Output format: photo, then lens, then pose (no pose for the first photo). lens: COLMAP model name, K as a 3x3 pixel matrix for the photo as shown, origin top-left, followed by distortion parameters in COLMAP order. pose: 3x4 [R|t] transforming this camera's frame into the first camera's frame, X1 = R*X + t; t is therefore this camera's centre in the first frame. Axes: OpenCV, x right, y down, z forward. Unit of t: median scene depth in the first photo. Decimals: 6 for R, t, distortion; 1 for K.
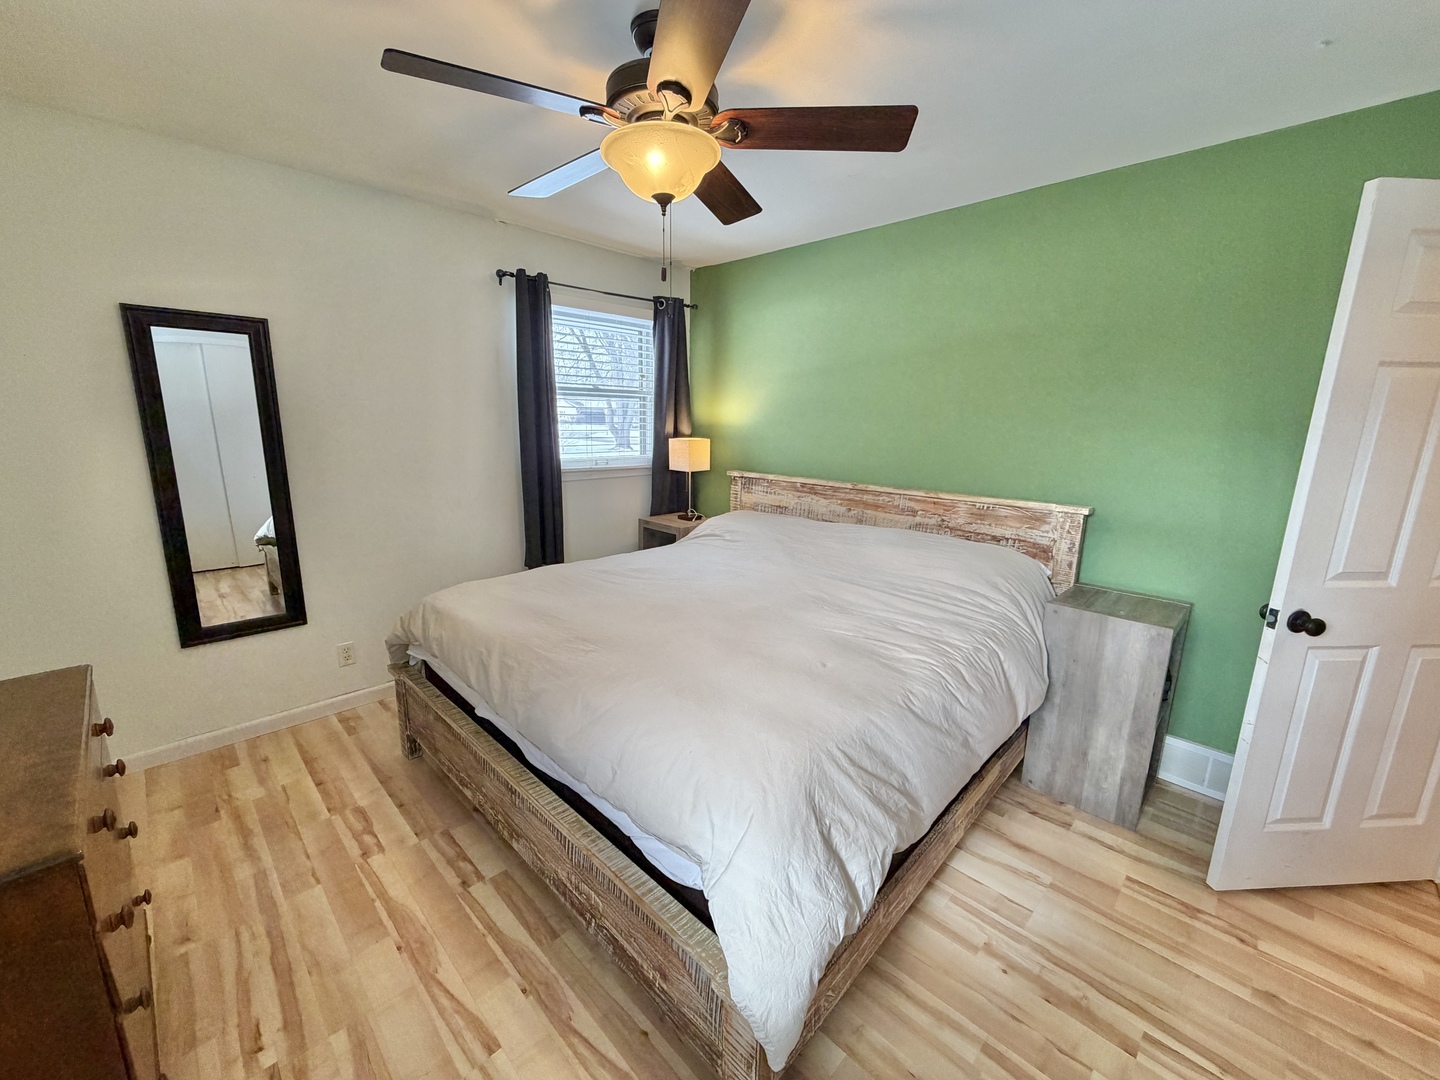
lens RADIAL K [[571.3, 0, 714.1], [0, 571.3, 540.6], [0, 0, 1]] dist [-0.000499, -0.000249]
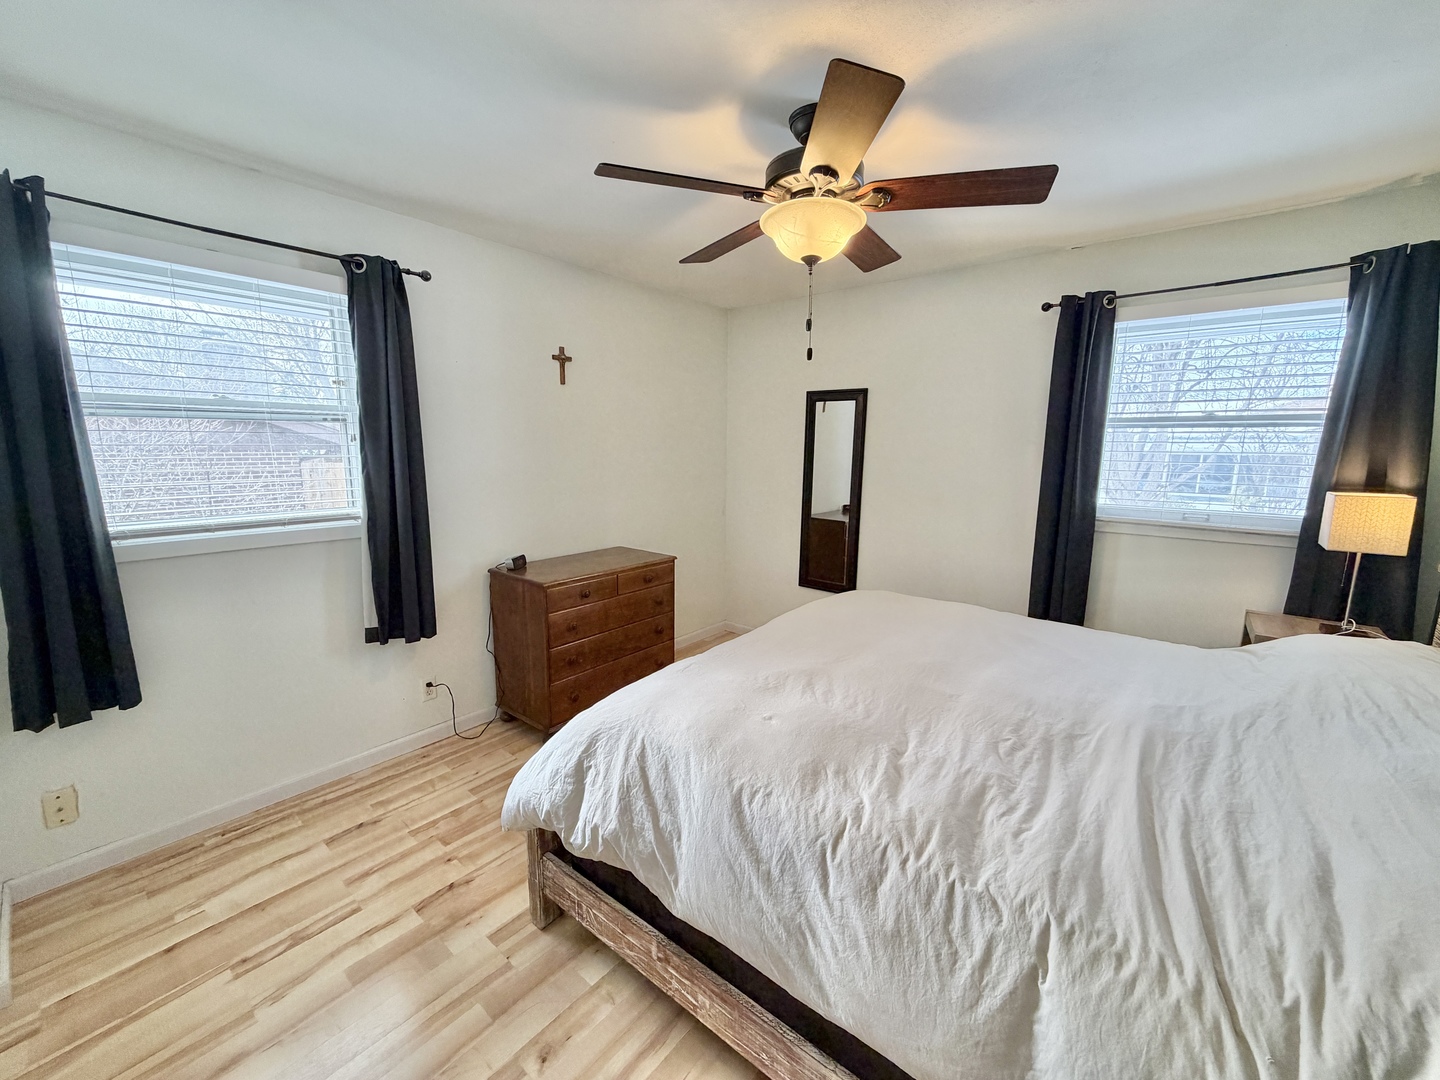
lens RADIAL K [[572.1, 0, 714.8], [0, 572.1, 539.0], [0, 0, 1]] dist [-0.001812, -0.000099]
pose [[0.090893, 0.146311, -0.985054, 0.674398], [-0.217813, 0.968120, 0.123698, -0.099125], [0.971749, 0.203314, 0.119864, 0.485766]]
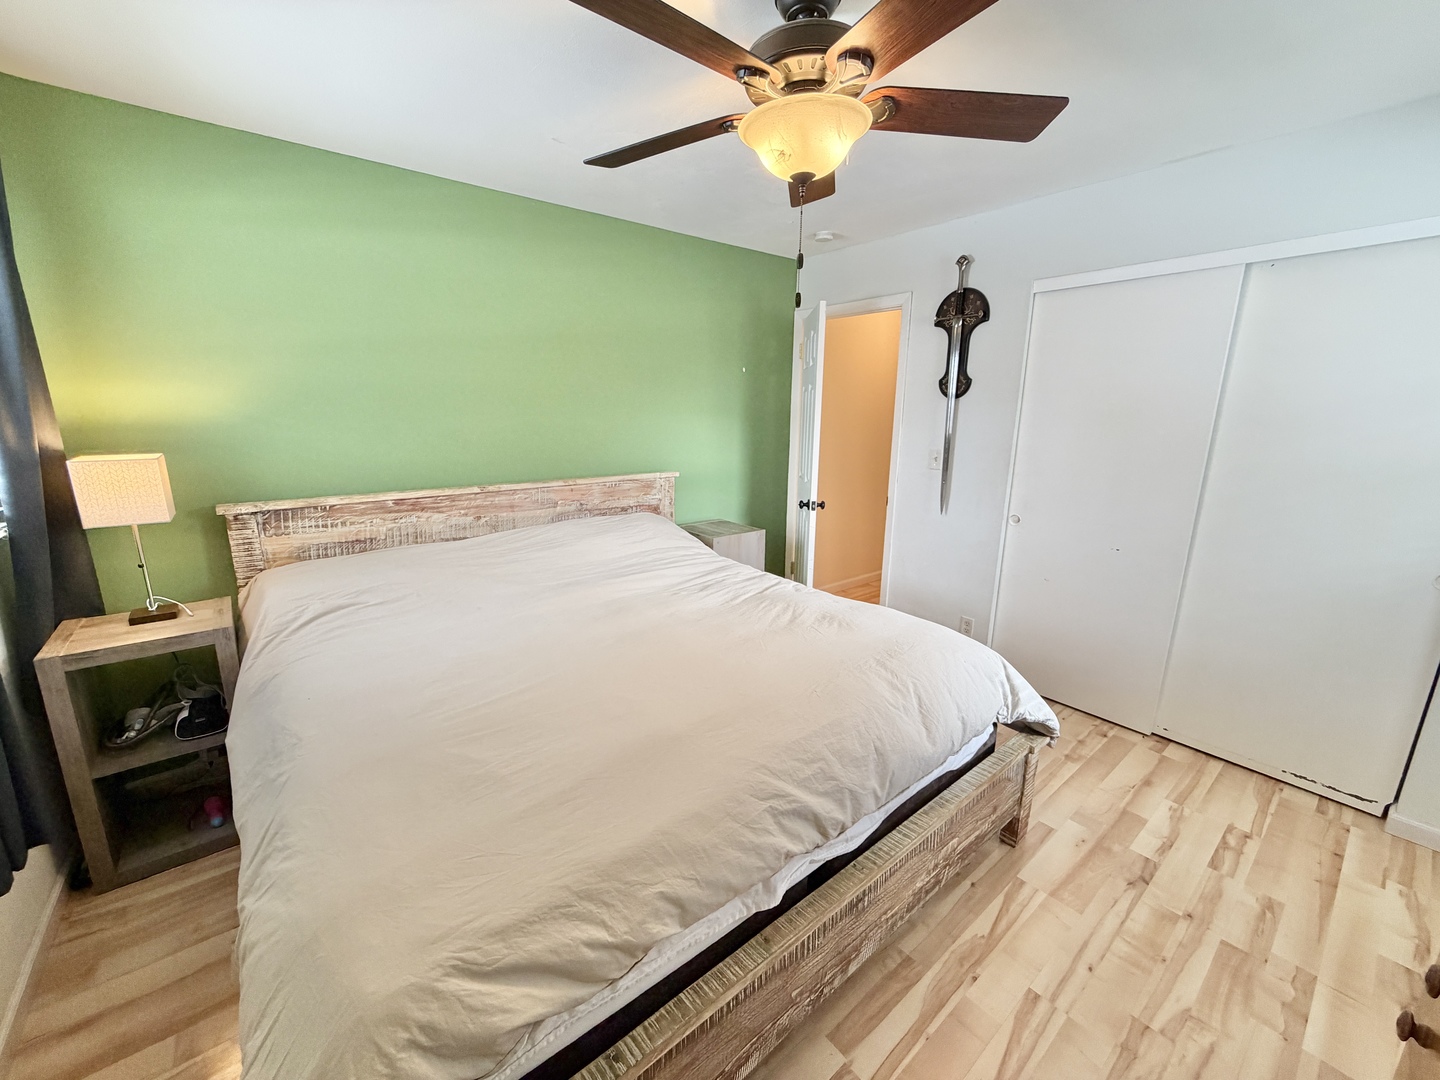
lens RADIAL K [[571.3, 0, 714.1], [0, 571.3, 540.6], [0, 0, 1]] dist [-0.000499, -0.000249]
pose [[0.110199, -0.237861, 0.965028, -0.694202], [0.205441, 0.955424, 0.212034, -0.164025], [-0.972445, 0.174891, 0.154154, 0.676446]]
